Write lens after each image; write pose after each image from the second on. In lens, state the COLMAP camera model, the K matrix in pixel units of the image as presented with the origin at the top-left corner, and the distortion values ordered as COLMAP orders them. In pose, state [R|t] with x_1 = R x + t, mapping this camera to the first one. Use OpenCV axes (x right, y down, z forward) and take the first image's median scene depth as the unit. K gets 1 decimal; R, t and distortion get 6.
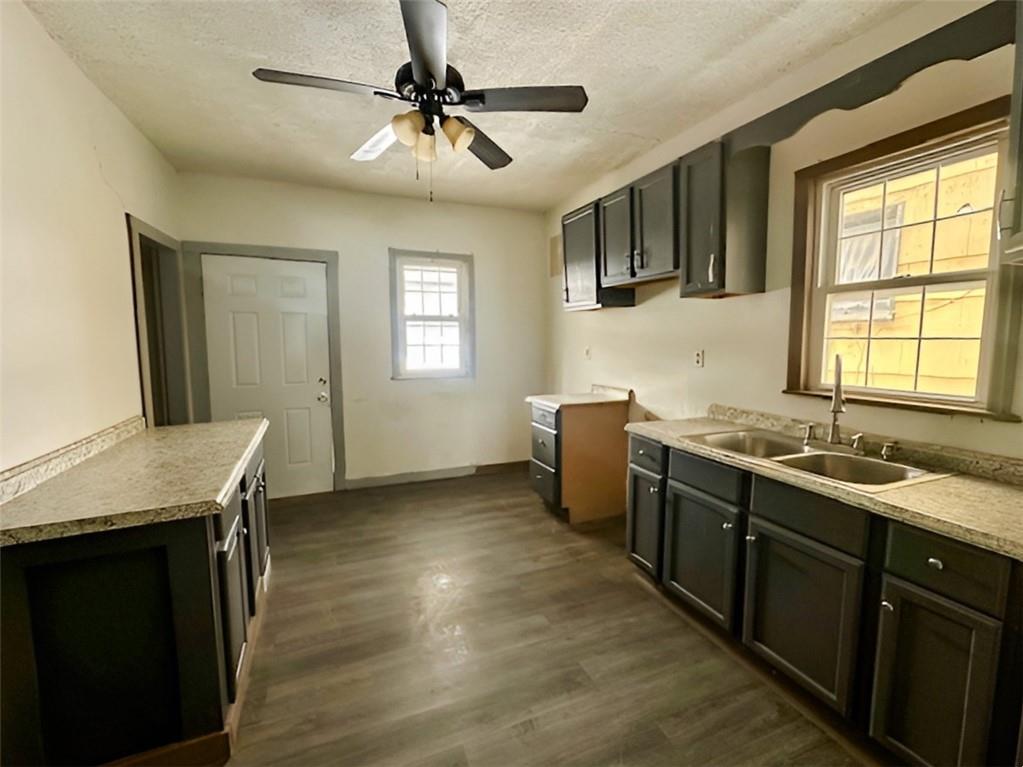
lens RADIAL K [[447.6, 0, 513.0], [0, 447.6, 380.6], [0, 0, 1]] dist [0.000156, 0.000043]
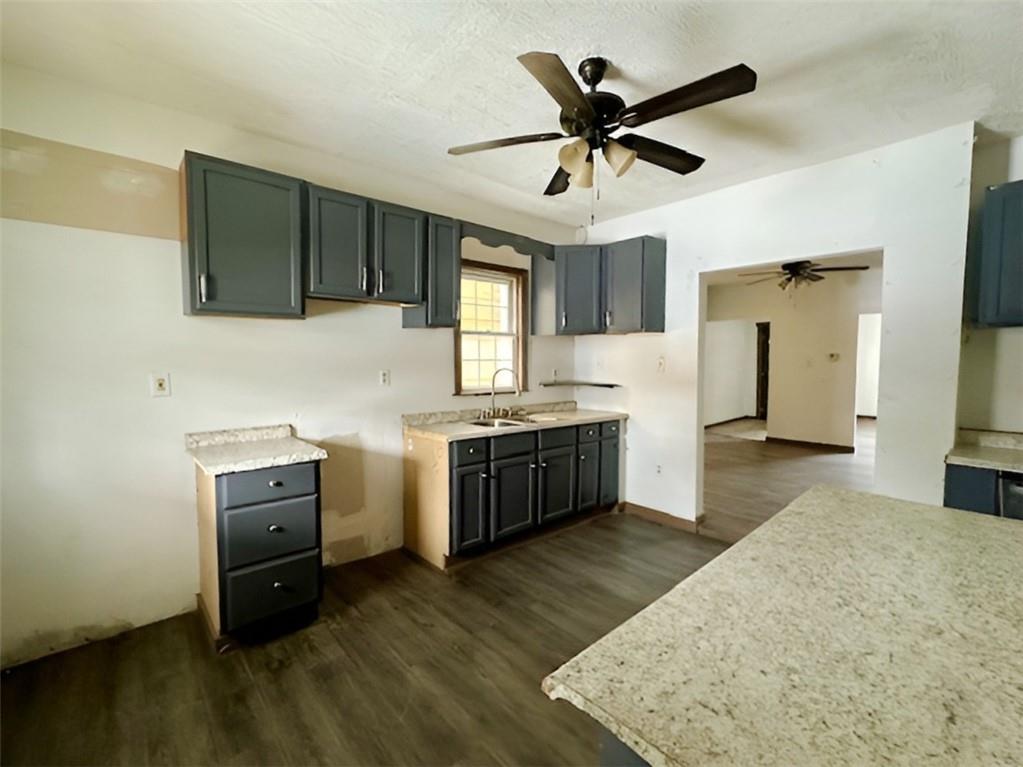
lens RADIAL K [[447.6, 0, 513.0], [0, 447.6, 380.6], [0, 0, 1]] dist [0.000156, 0.000043]
pose [[-0.326918, -0.049343, 0.943764, -0.929197], [0.084842, 0.993071, 0.081310, -0.131798], [-0.941237, 0.106653, -0.320466, 1.302682]]
